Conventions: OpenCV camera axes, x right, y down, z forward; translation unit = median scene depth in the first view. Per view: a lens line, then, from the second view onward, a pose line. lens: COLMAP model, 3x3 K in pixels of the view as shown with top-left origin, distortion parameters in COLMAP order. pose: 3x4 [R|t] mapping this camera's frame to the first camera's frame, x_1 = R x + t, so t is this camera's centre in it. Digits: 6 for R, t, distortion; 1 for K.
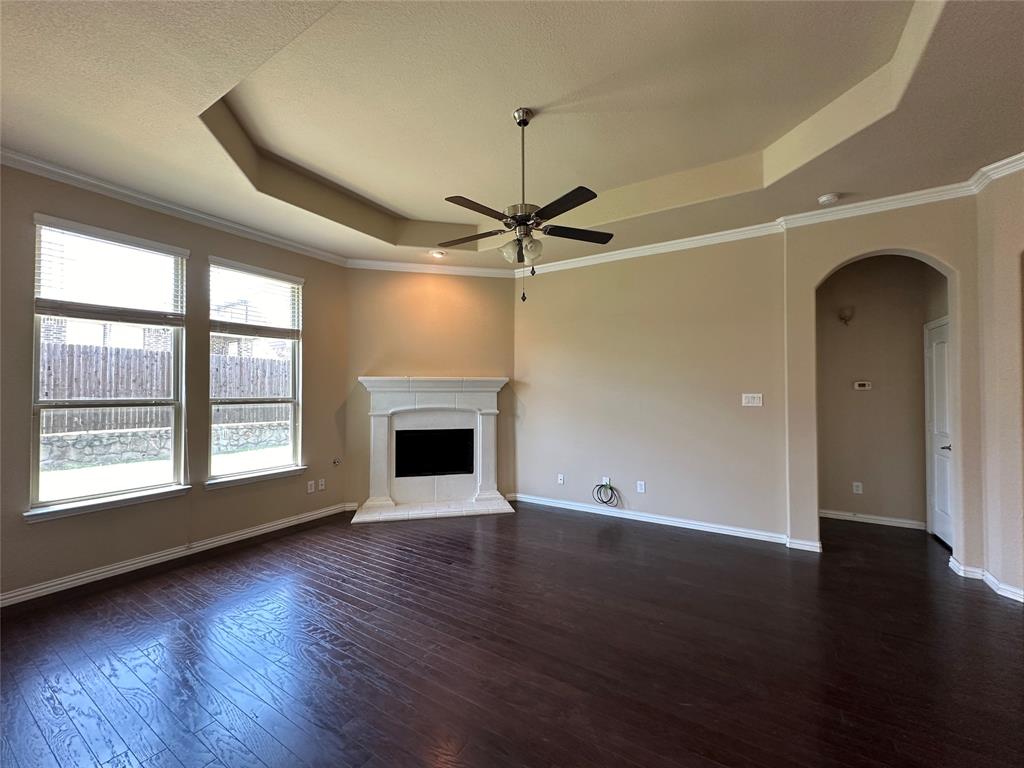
lens RADIAL K [[409.5, 0, 513.7], [0, 409.5, 385.0], [0, 0, 1]] dist [0.001746, 0.000027]
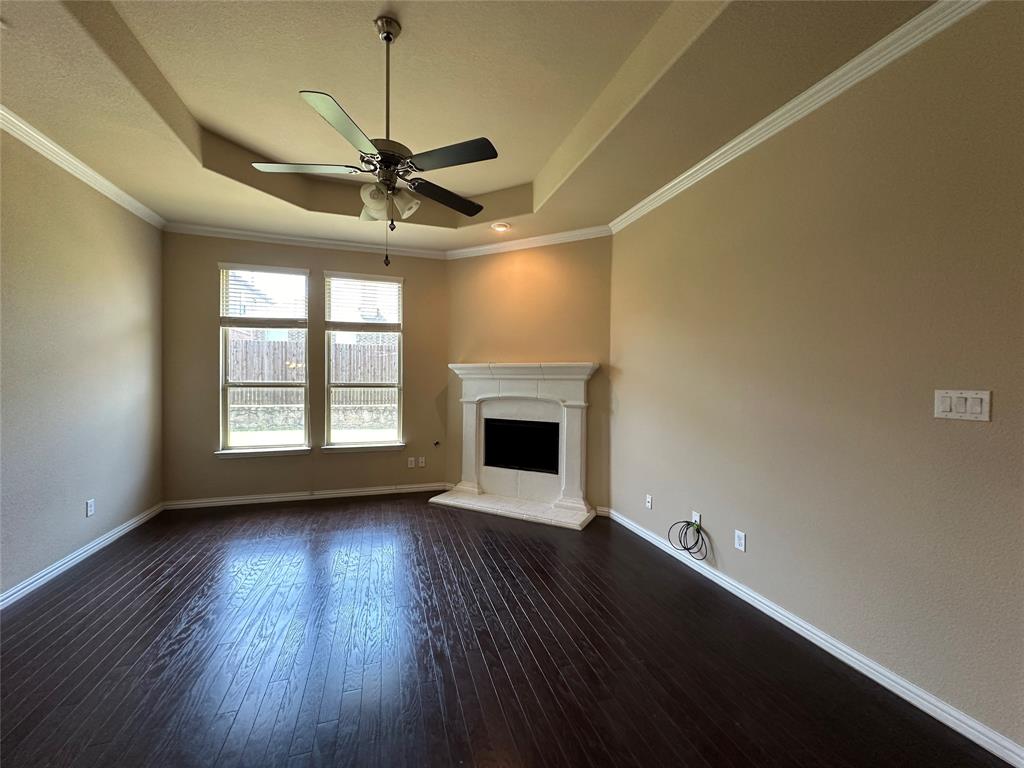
lens RADIAL K [[409.5, 0, 514.0], [0, 409.5, 384.1], [0, 0, 1]] dist [0.001746, 0.000027]
pose [[0.759542, 0.016852, -0.650240, 0.425409], [0.000717, 0.999642, 0.026746, 0.002948], [0.650458, -0.020781, 0.759258, 0.317858]]
